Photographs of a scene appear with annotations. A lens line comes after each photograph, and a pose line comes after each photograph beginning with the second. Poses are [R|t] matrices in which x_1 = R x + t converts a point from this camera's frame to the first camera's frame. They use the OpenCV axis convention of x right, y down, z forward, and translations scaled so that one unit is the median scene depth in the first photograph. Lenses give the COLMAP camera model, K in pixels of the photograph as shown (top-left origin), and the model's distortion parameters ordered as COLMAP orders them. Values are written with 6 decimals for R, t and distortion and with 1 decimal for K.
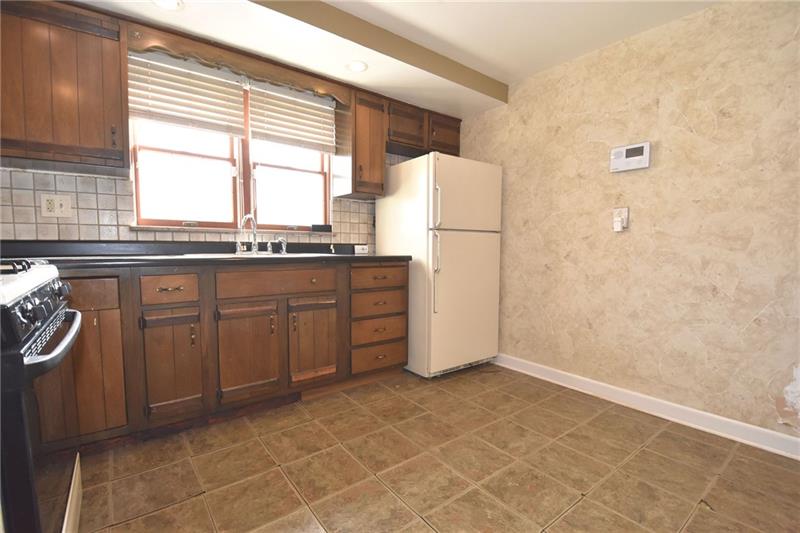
lens RADIAL K [[360.2, 0, 400.4], [0, 360.2, 269.4], [0, 0, 1]] dist [-0.005155, -0.001961]
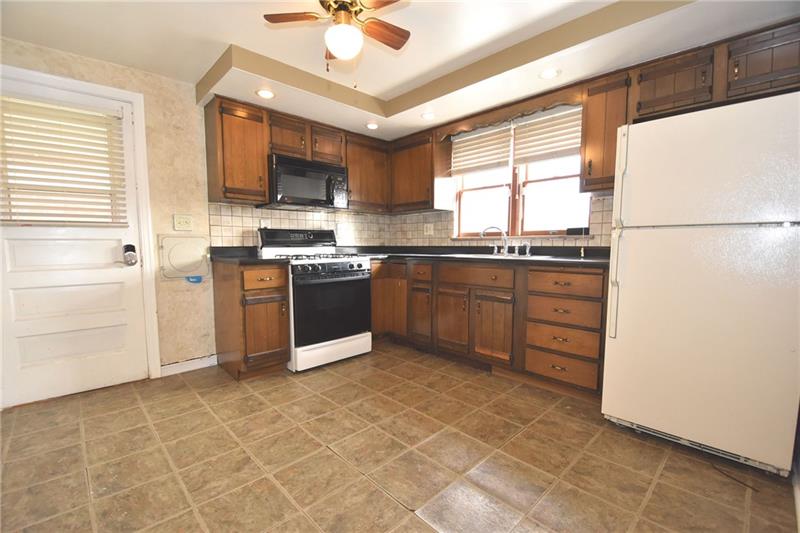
lens RADIAL K [[360.2, 0, 401.0], [0, 360.2, 269.1], [0, 0, 1]] dist [-0.005155, -0.001961]
pose [[0.101210, 0.058073, -0.993169, 0.851627], [-0.066237, 0.996473, 0.051517, -0.035861], [0.992658, 0.060571, 0.104700, 0.497653]]
